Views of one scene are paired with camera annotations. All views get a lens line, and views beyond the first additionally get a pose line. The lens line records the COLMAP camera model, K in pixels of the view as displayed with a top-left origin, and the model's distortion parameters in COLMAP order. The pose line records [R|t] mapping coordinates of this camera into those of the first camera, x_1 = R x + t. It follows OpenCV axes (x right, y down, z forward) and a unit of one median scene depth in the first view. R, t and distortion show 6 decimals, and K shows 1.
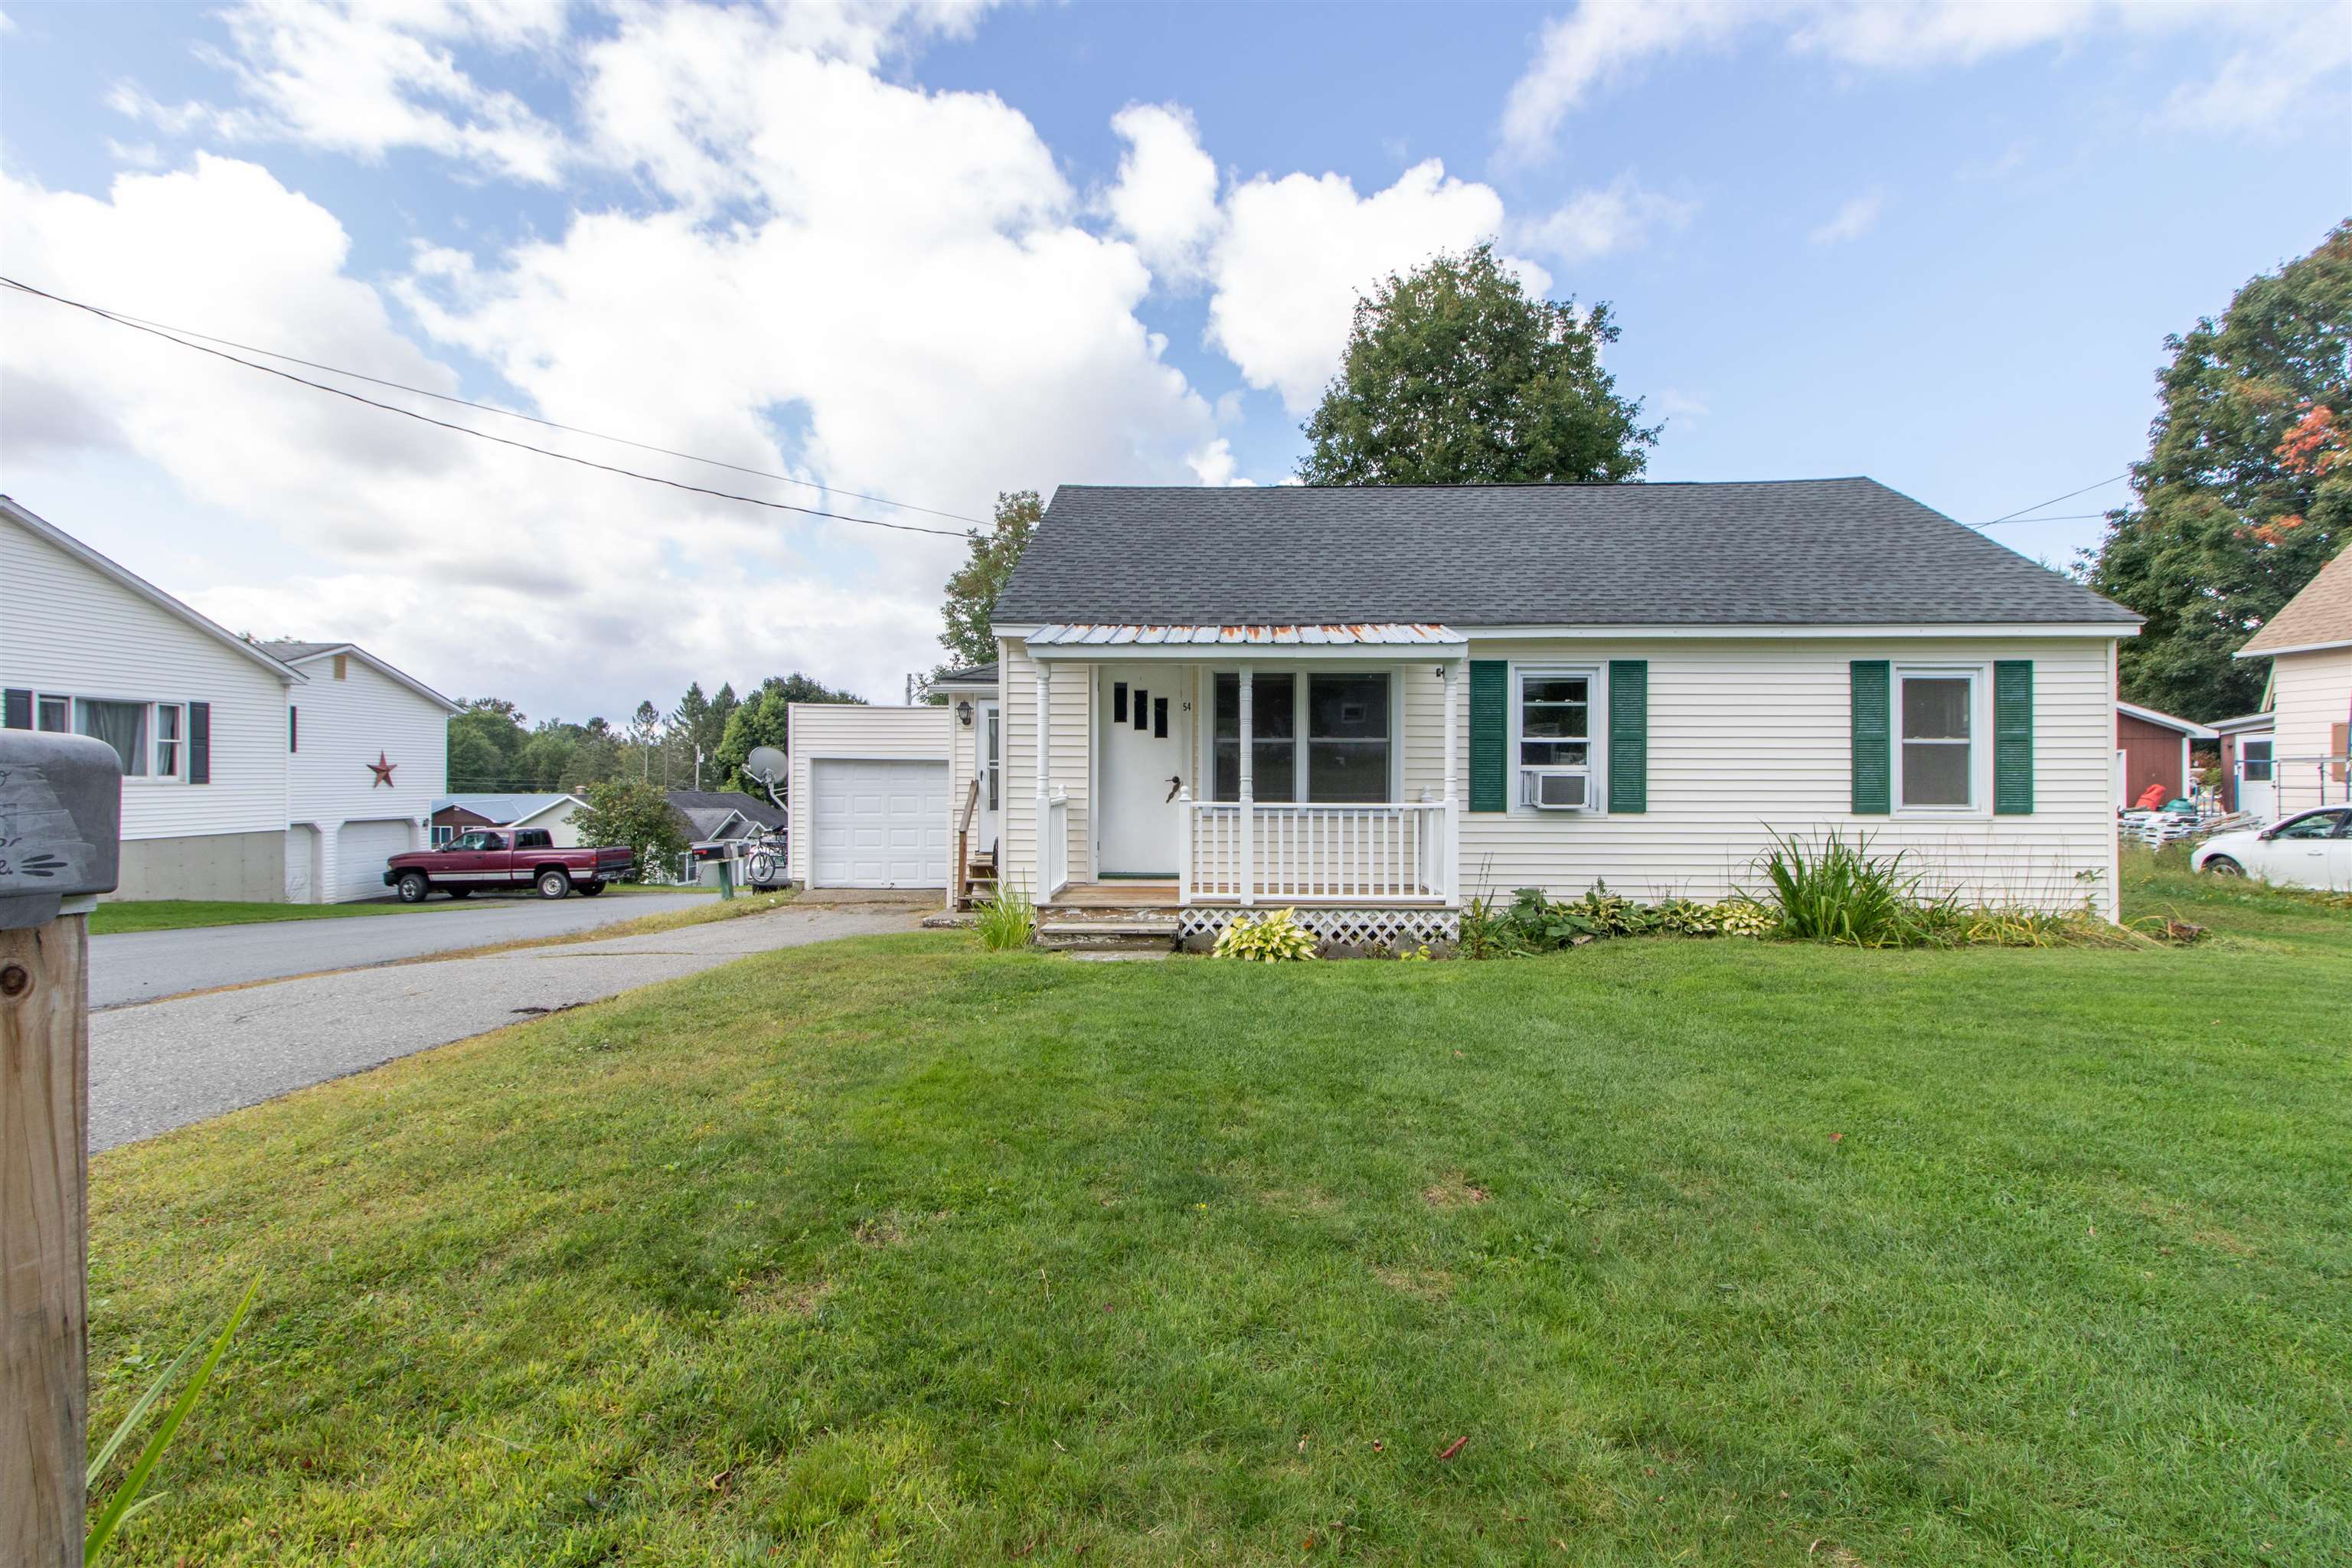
lens RADIAL K [[1111.3, 0, 1192.7], [0, 1111.3, 747.8], [0, 0, 1]] dist [-0.002933, 0.001210]
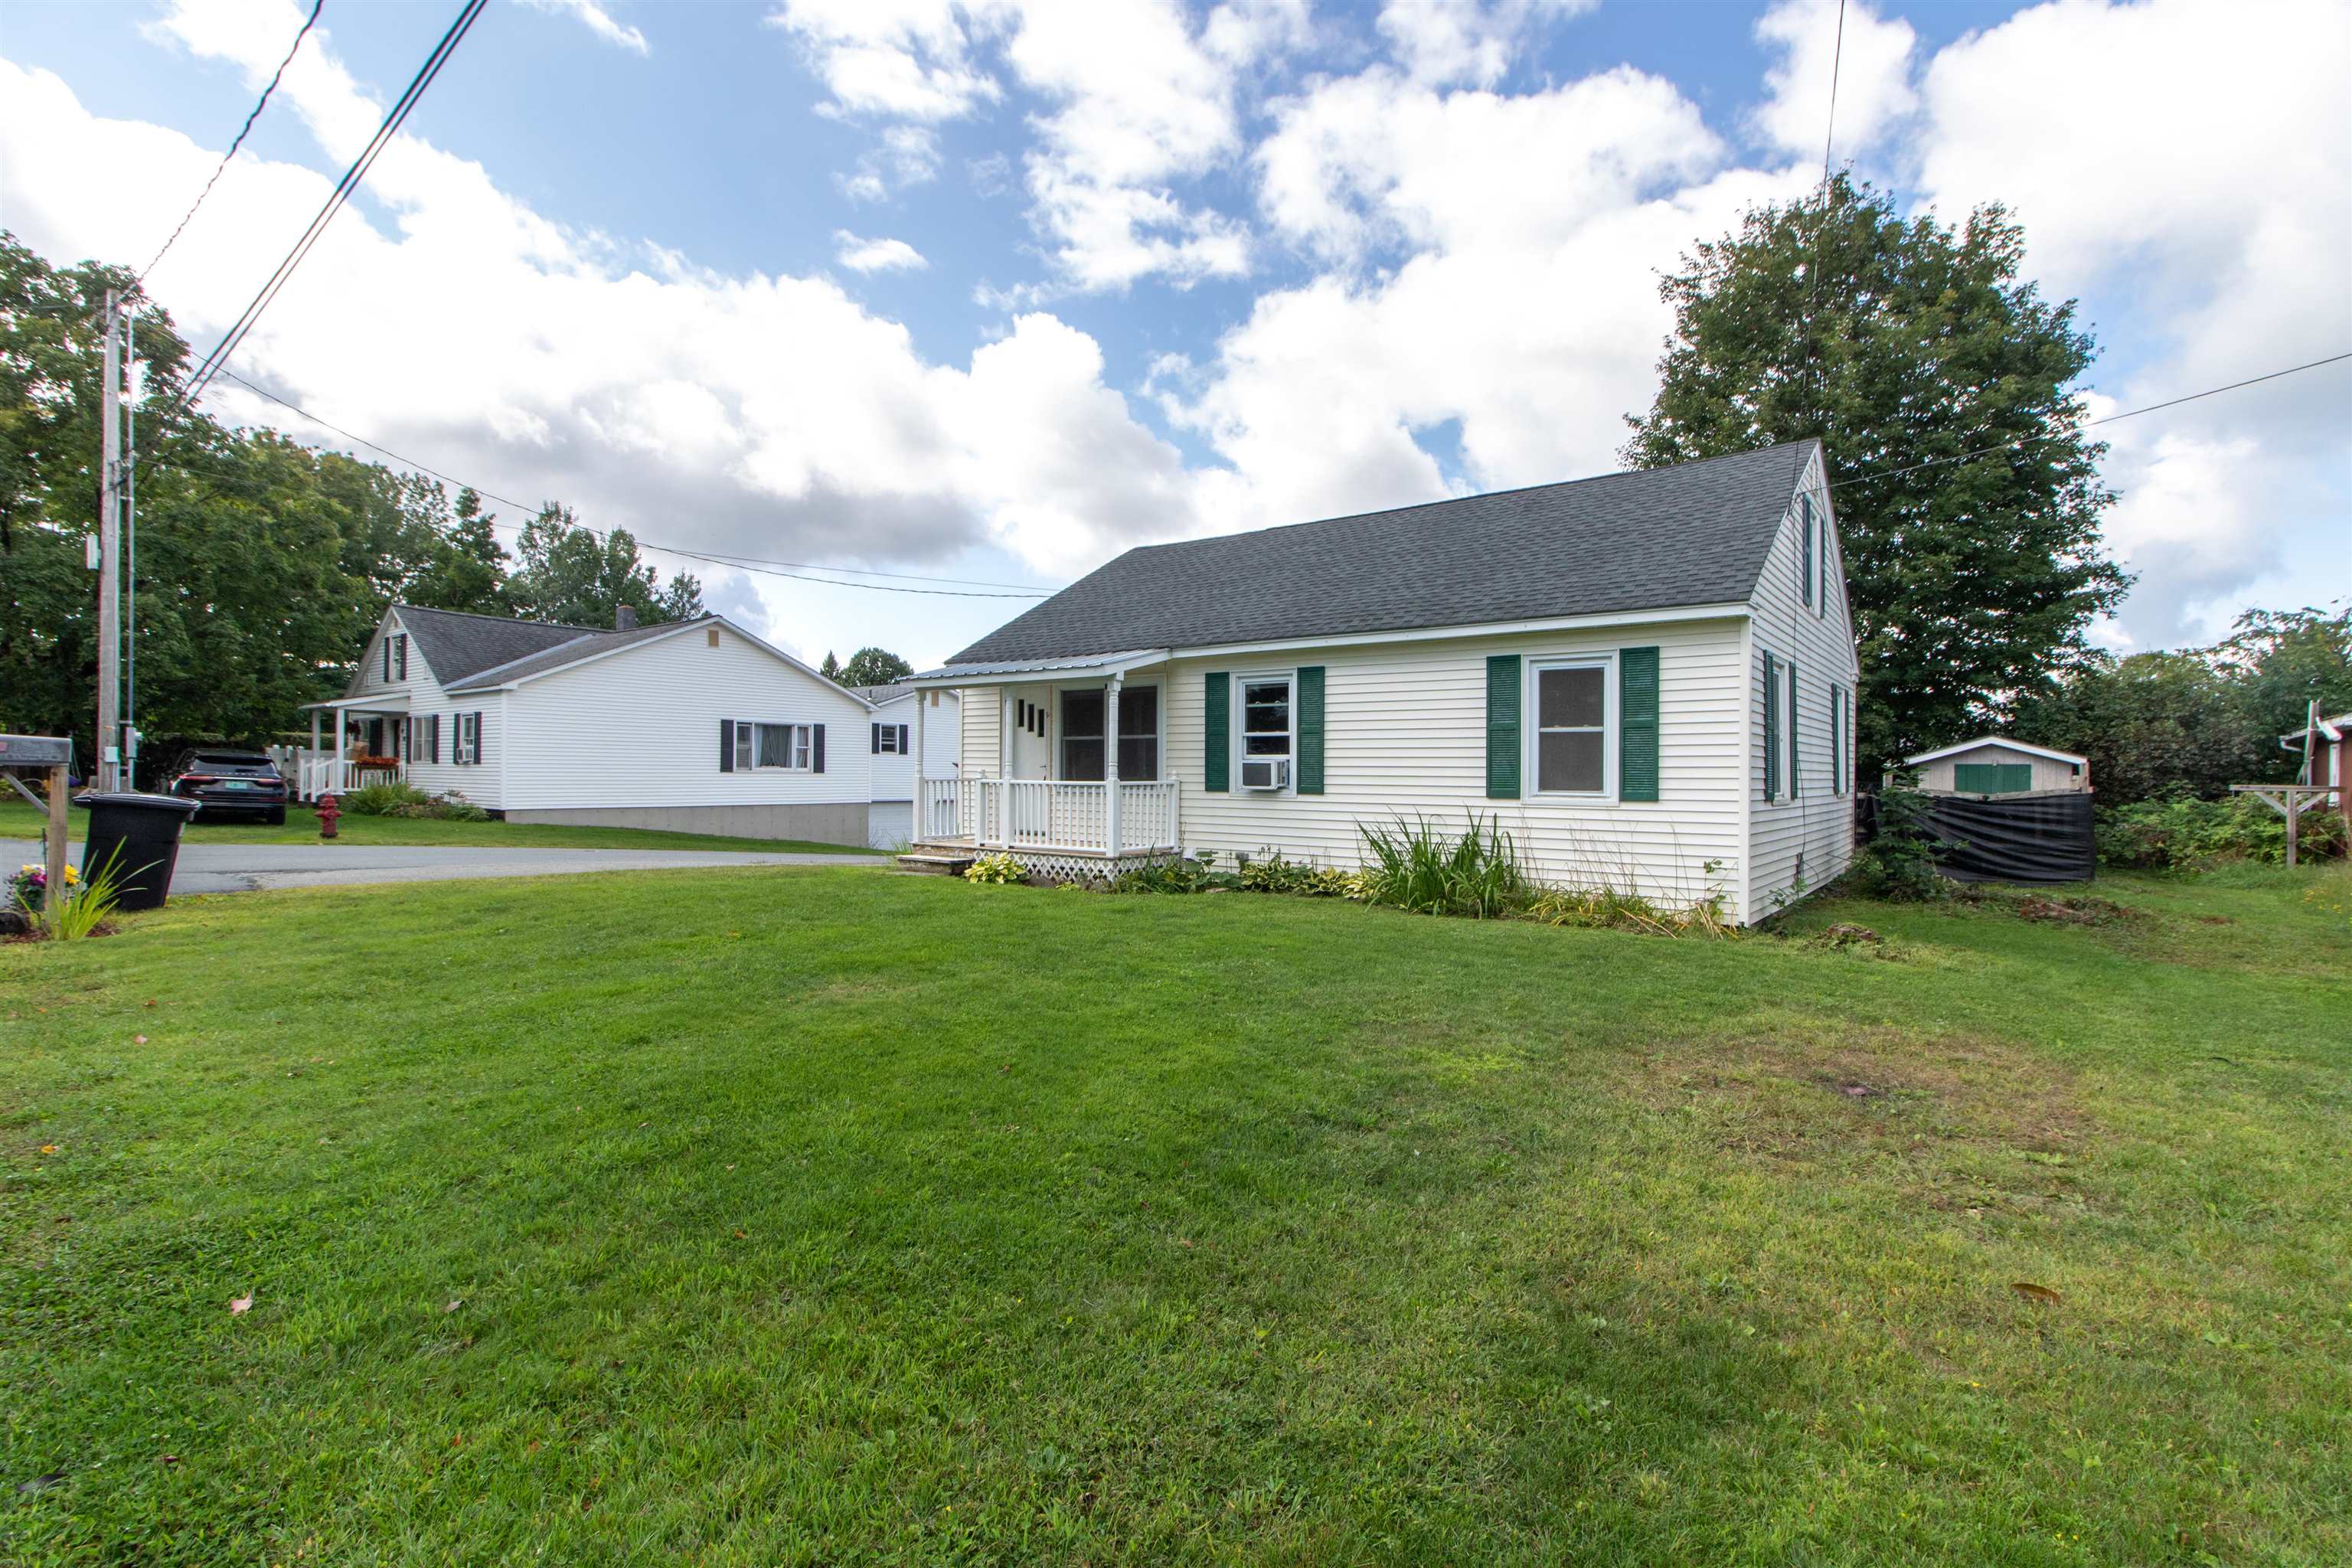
lens RADIAL K [[1111.3, 0, 1184.5], [0, 1111.3, 780.4], [0, 0, 1]] dist [-0.002933, 0.001210]
pose [[0.814009, 0.008551, -0.580789, 0.967623], [0.005405, 0.999737, 0.022294, 0.016112], [0.580827, -0.021287, 0.813749, -0.052818]]
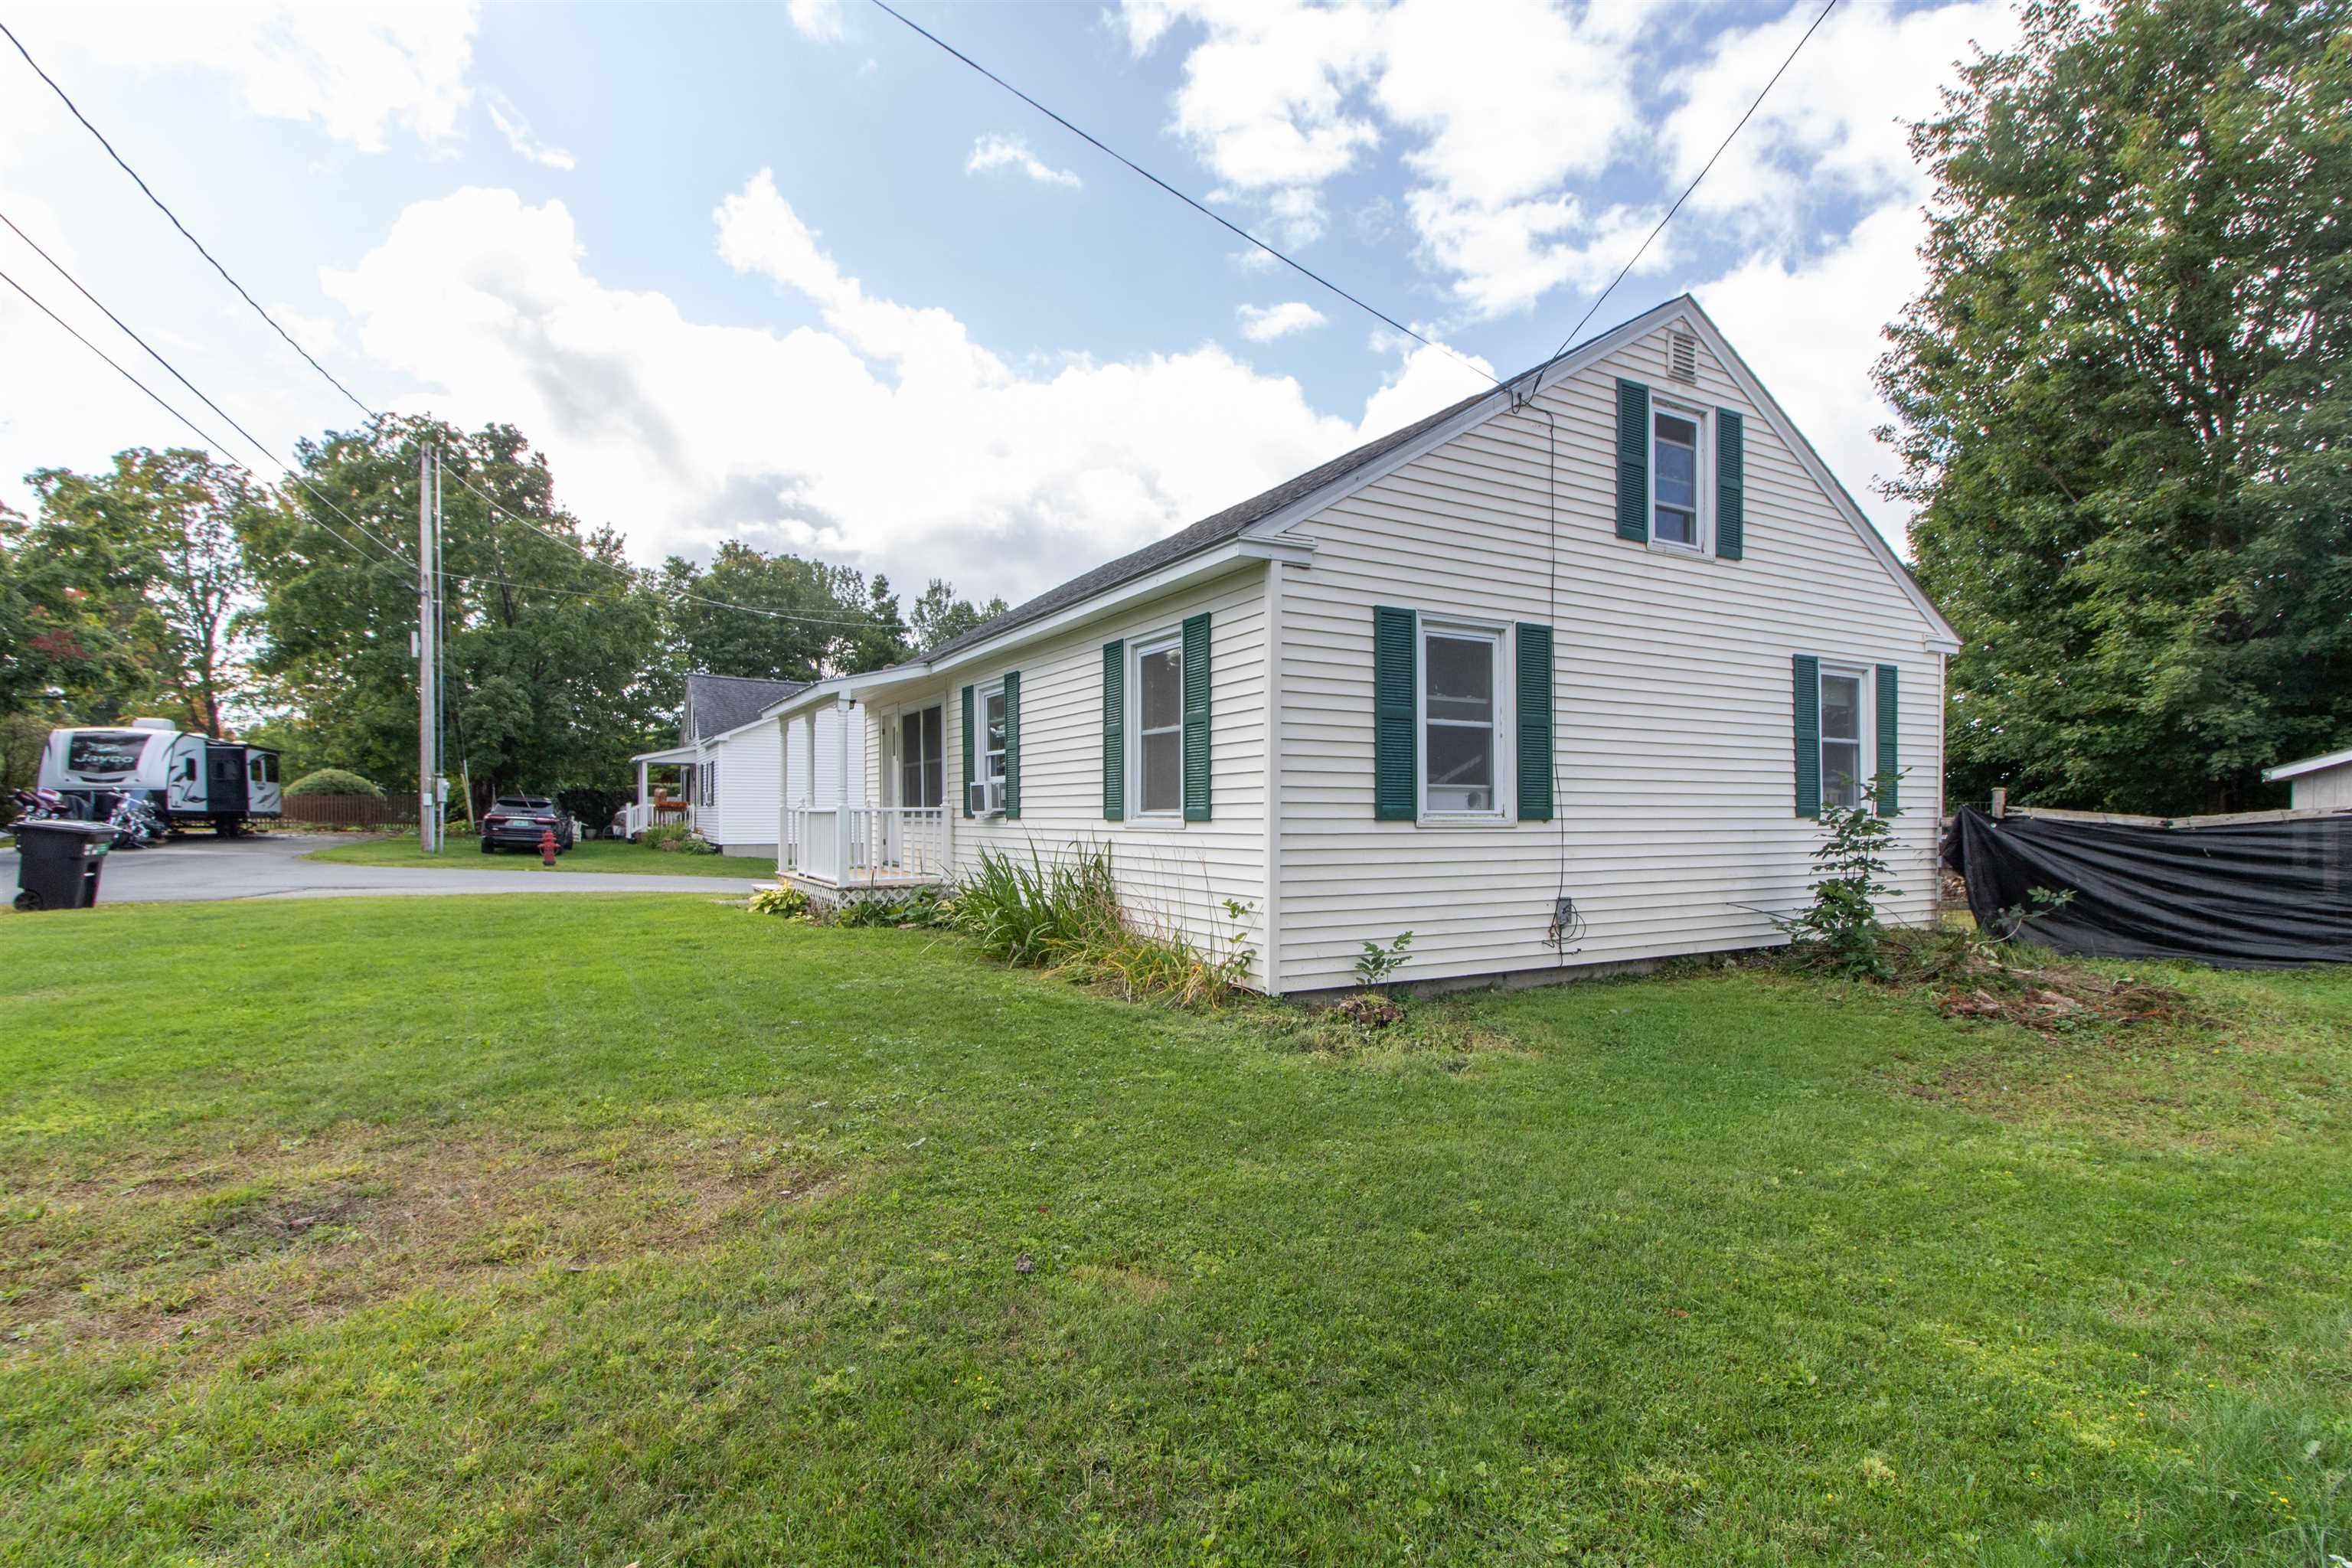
lens RADIAL K [[1111.3, 0, 1171.6], [0, 1111.3, 785.7], [0, 0, 1]] dist [-0.002933, 0.001210]
pose [[0.519694, -0.023618, -0.854026, 1.341491], [0.018188, 0.999697, -0.016578, 0.046945], [0.854159, -0.006917, 0.519966, 0.582420]]
